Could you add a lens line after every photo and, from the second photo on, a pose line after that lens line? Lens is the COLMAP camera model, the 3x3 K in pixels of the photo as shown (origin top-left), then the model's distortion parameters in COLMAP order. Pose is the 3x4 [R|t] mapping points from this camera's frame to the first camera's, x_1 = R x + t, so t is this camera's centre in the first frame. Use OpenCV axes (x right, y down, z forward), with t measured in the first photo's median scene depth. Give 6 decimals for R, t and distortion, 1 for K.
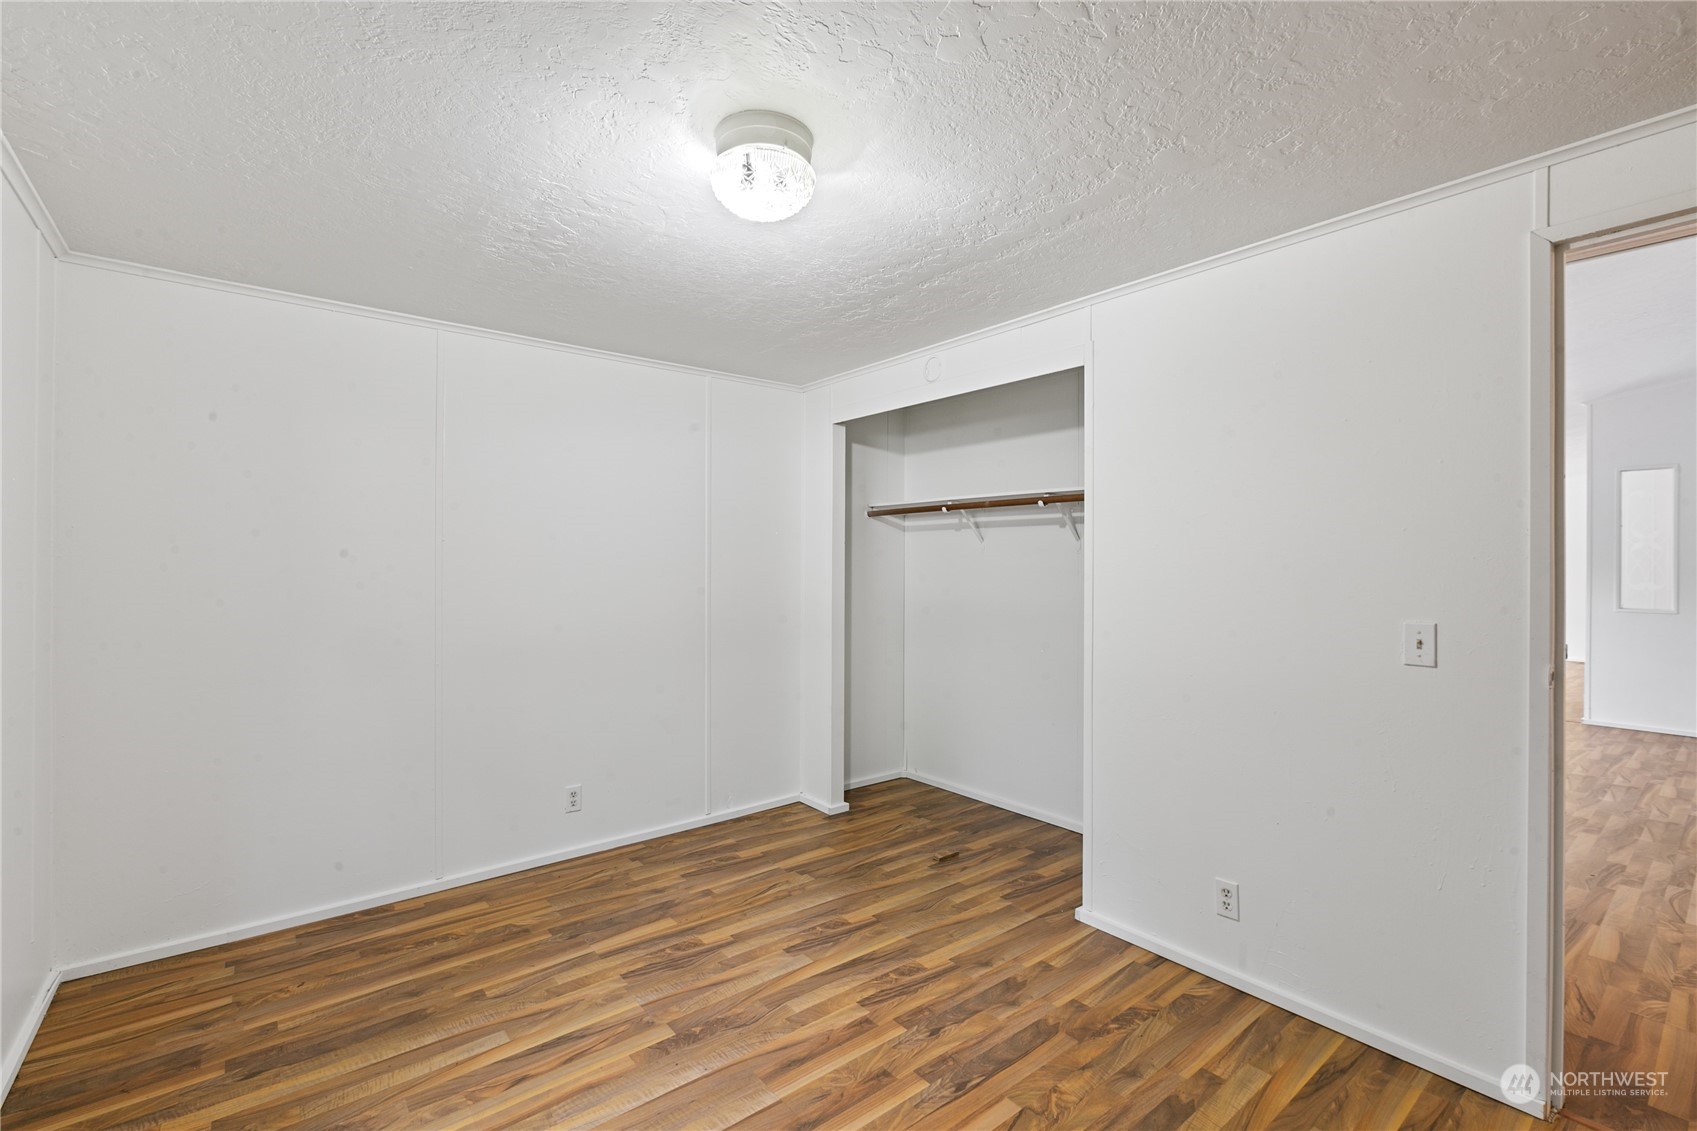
lens RADIAL K [[742.8, 0, 853.0], [0, 742.8, 559.2], [0, 0, 1]] dist [-0.000994, -0.000775]
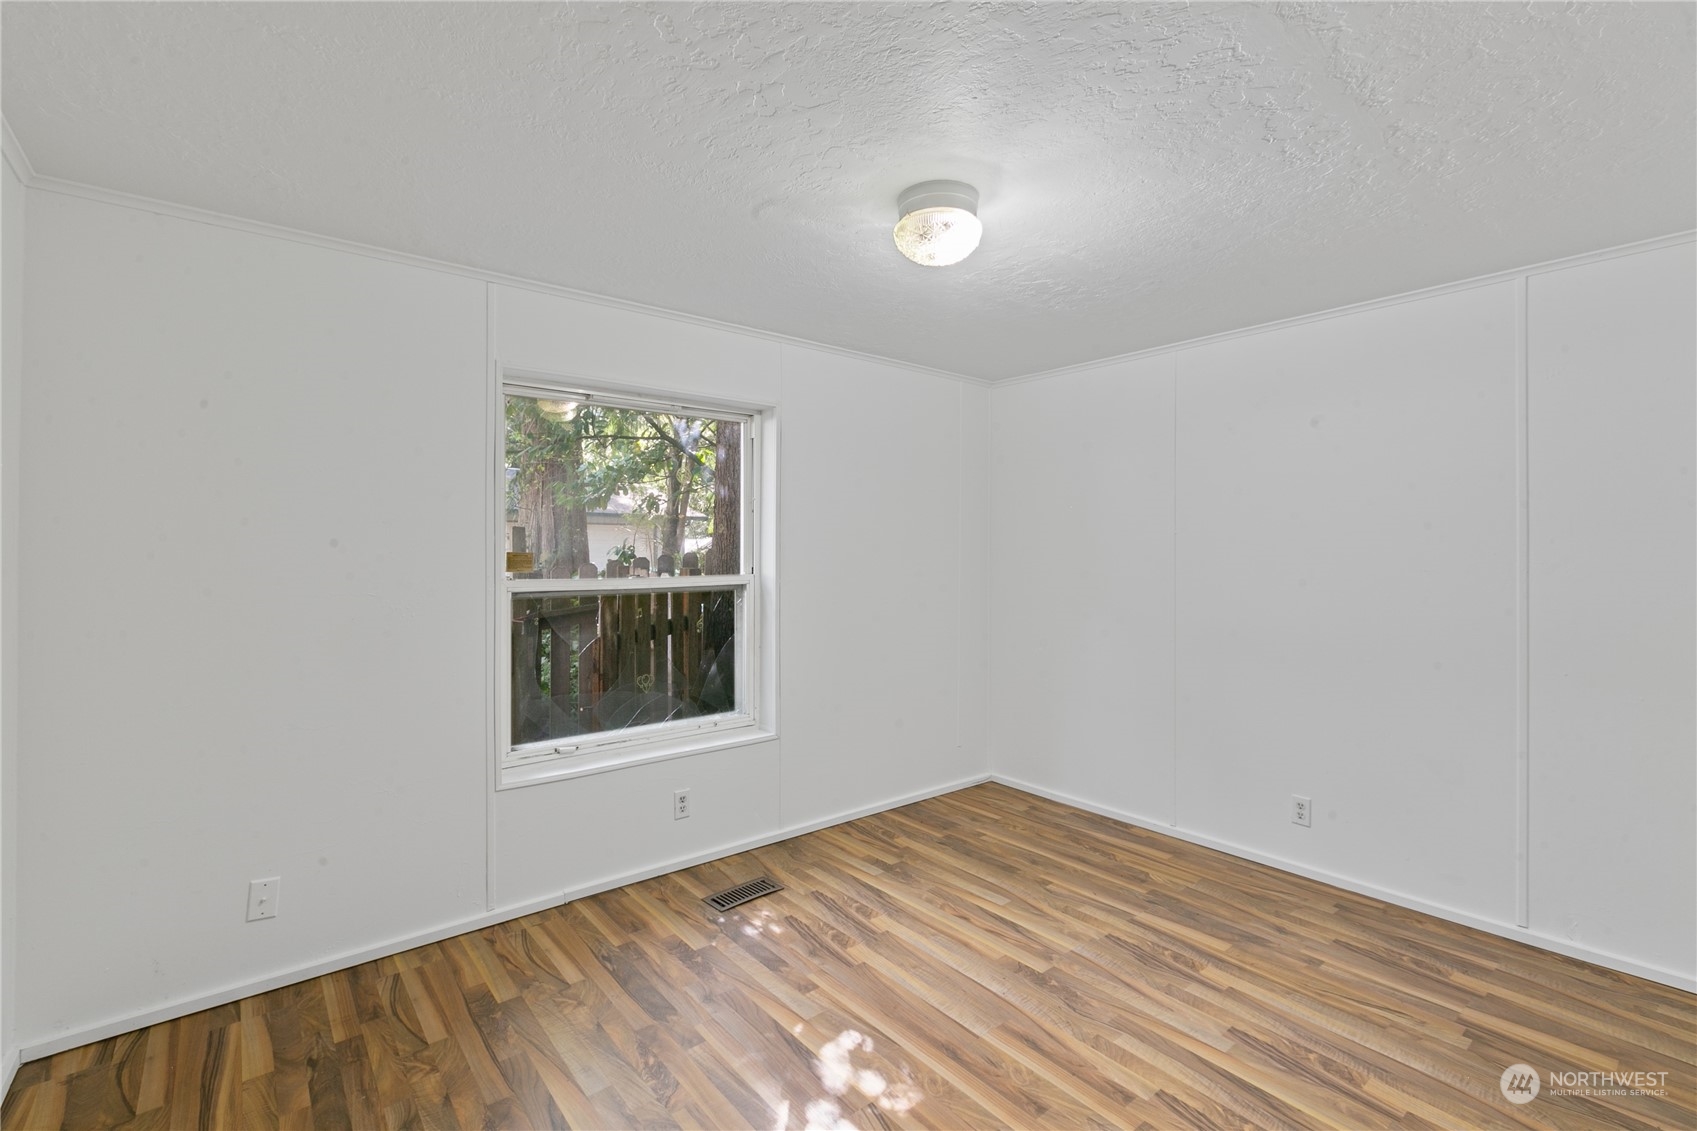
lens RADIAL K [[742.8, 0, 853.0], [0, 742.8, 559.2], [0, 0, 1]] dist [-0.000994, -0.000775]
pose [[0.011229, 0.007865, -0.999906, 0.731630], [0.002672, 0.999965, 0.007895, -0.006976], [0.999933, -0.002760, 0.011208, 0.567452]]
